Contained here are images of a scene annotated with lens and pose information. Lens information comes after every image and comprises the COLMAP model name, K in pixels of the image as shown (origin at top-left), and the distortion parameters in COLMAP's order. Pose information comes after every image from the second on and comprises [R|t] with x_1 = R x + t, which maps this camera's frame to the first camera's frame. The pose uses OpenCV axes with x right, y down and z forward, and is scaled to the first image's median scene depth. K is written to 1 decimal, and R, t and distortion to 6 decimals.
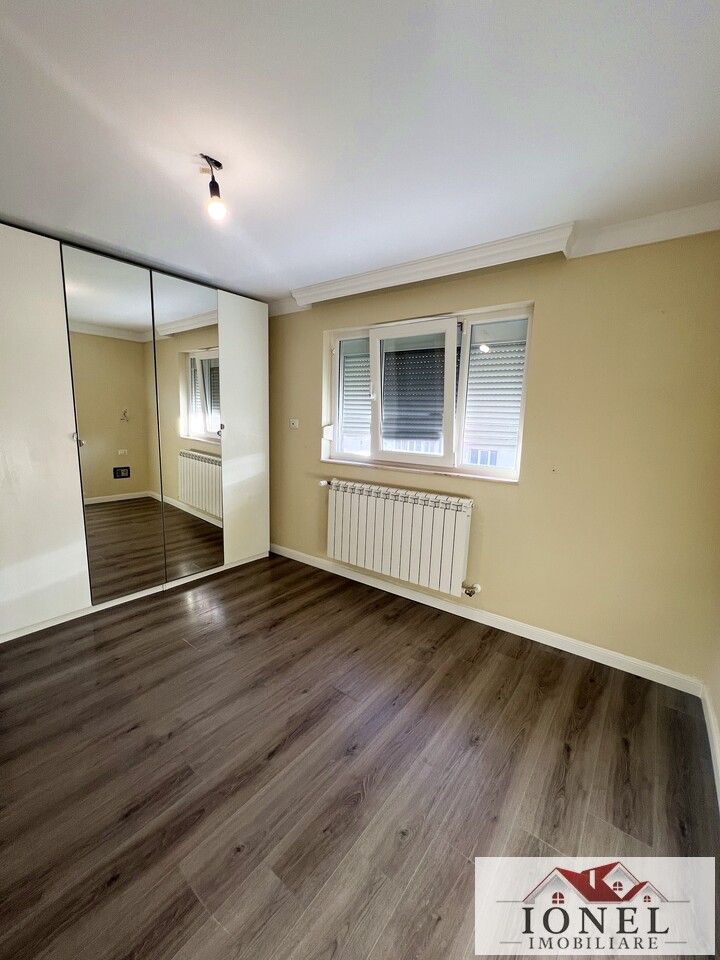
lens RADIAL K [[383.6, 0, 360.3], [0, 383.6, 477.7], [0, 0, 1]] dist [-0.000777, -0.000197]
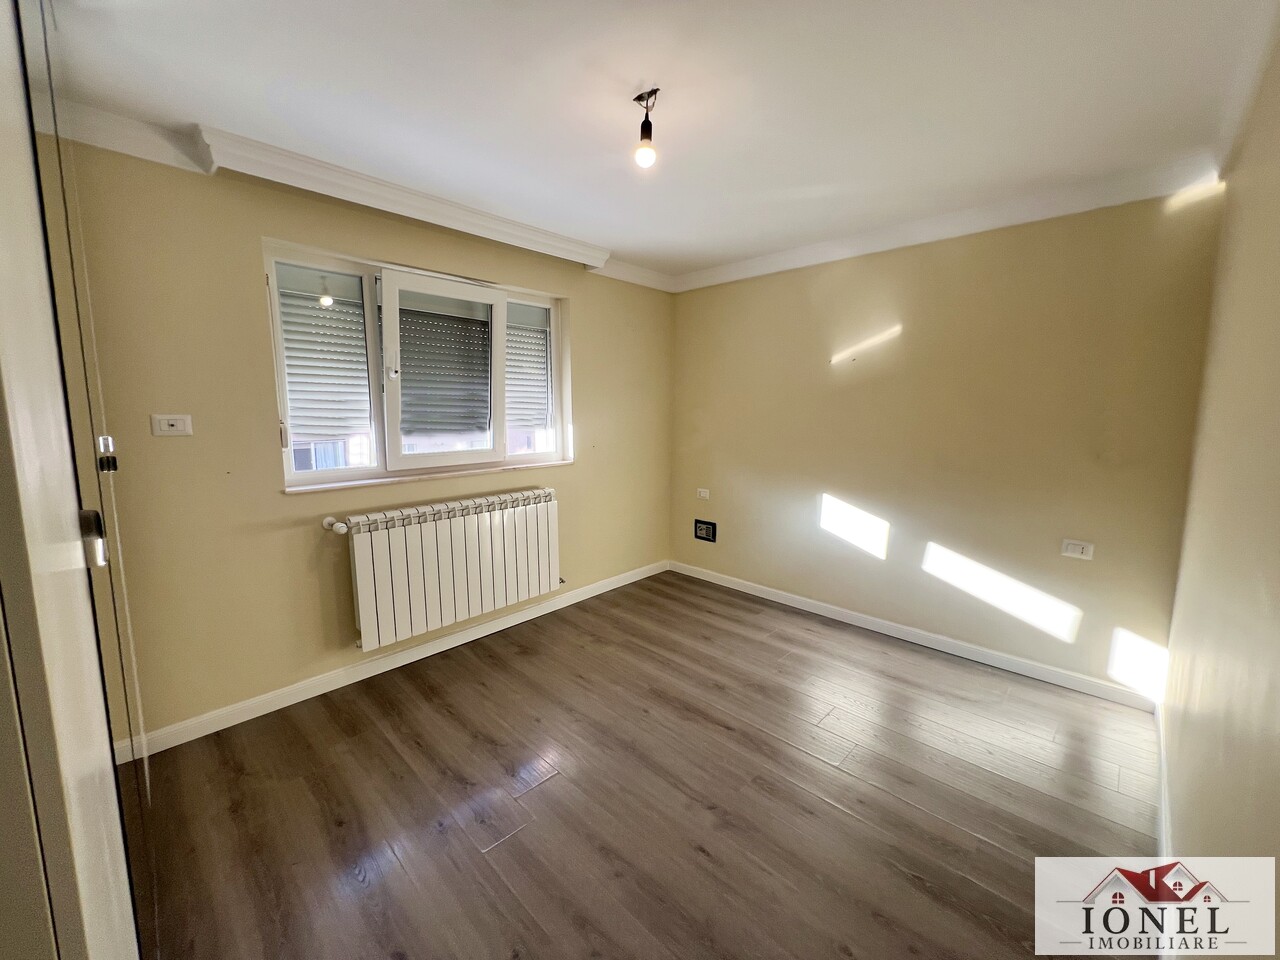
lens RADIAL K [[513.0, 0, 638.2], [0, 513.0, 474.3], [0, 0, 1]] dist [-0.001223, 0.000200]
pose [[0.117619, -0.160821, 0.979950, -0.861685], [0.151166, 0.978199, 0.142390, -0.114713], [-0.981486, 0.131387, 0.139366, 0.536187]]
